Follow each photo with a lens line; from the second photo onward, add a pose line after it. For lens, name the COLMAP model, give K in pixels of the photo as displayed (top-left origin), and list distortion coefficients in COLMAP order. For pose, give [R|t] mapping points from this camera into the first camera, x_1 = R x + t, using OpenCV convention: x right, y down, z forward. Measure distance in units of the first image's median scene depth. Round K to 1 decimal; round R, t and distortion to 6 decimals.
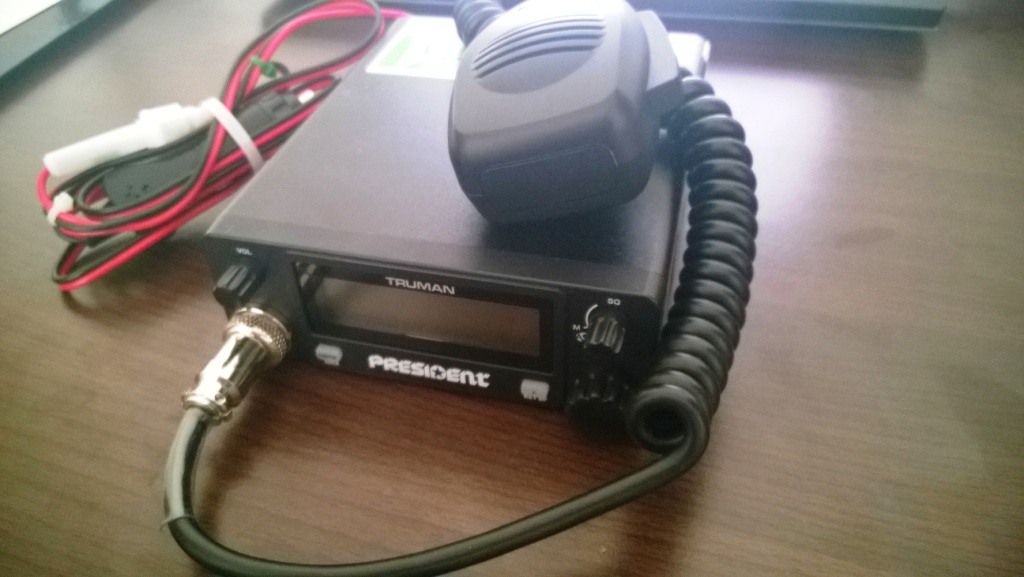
lens RADIAL K [[816.1, 0, 505.9], [0, 816.1, 292.0], [0, 0, 1]] dist [-0.003488, -0.035440]
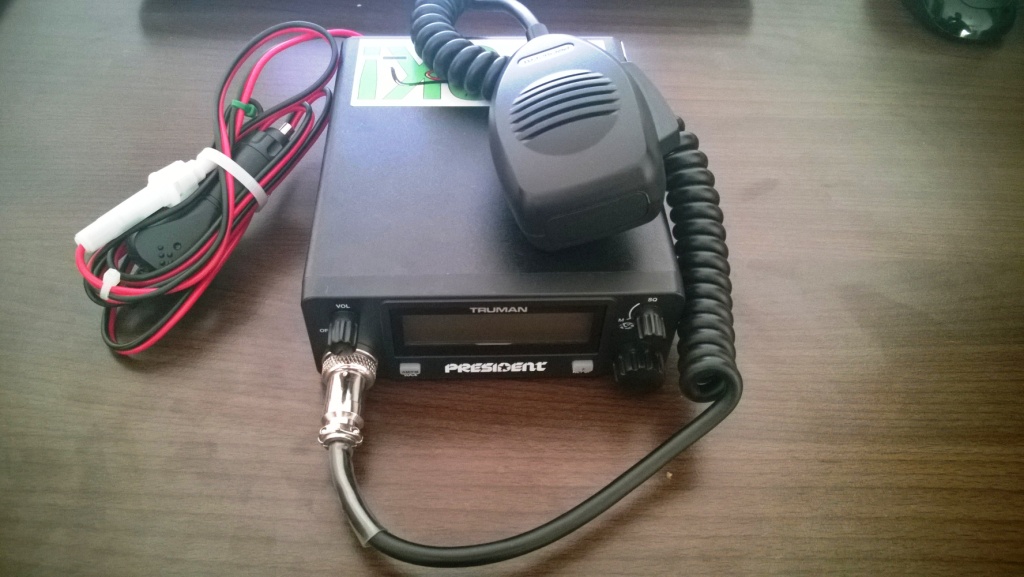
lens RADIAL K [[816.1, 0, 508.8], [0, 816.1, 289.5], [0, 0, 1]] dist [-0.003488, -0.035440]
pose [[0.950675, -0.183719, 0.249929, -0.375220], [0.144862, 0.975428, 0.165997, -0.230680], [-0.274285, -0.121604, 0.953929, -0.194300]]
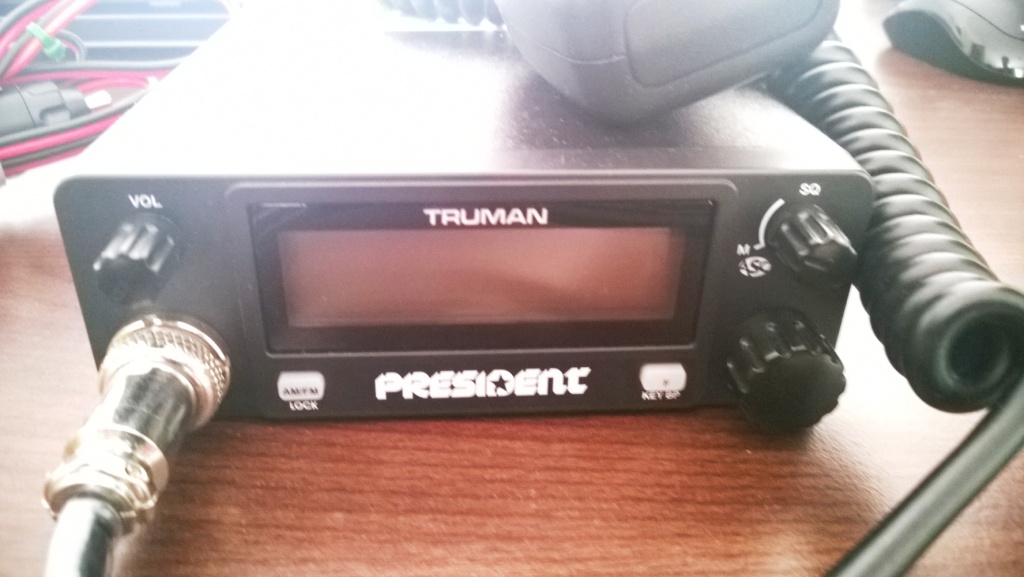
lens RADIAL K [[816.1, 0, 508.2], [0, 816.1, 287.7], [0, 0, 1]] dist [-0.003488, -0.035440]
pose [[0.941618, -0.108126, 0.318848, -0.266359], [0.171639, 0.968887, -0.178320, 0.140820], [-0.289647, 0.222637, 0.930880, 0.427863]]
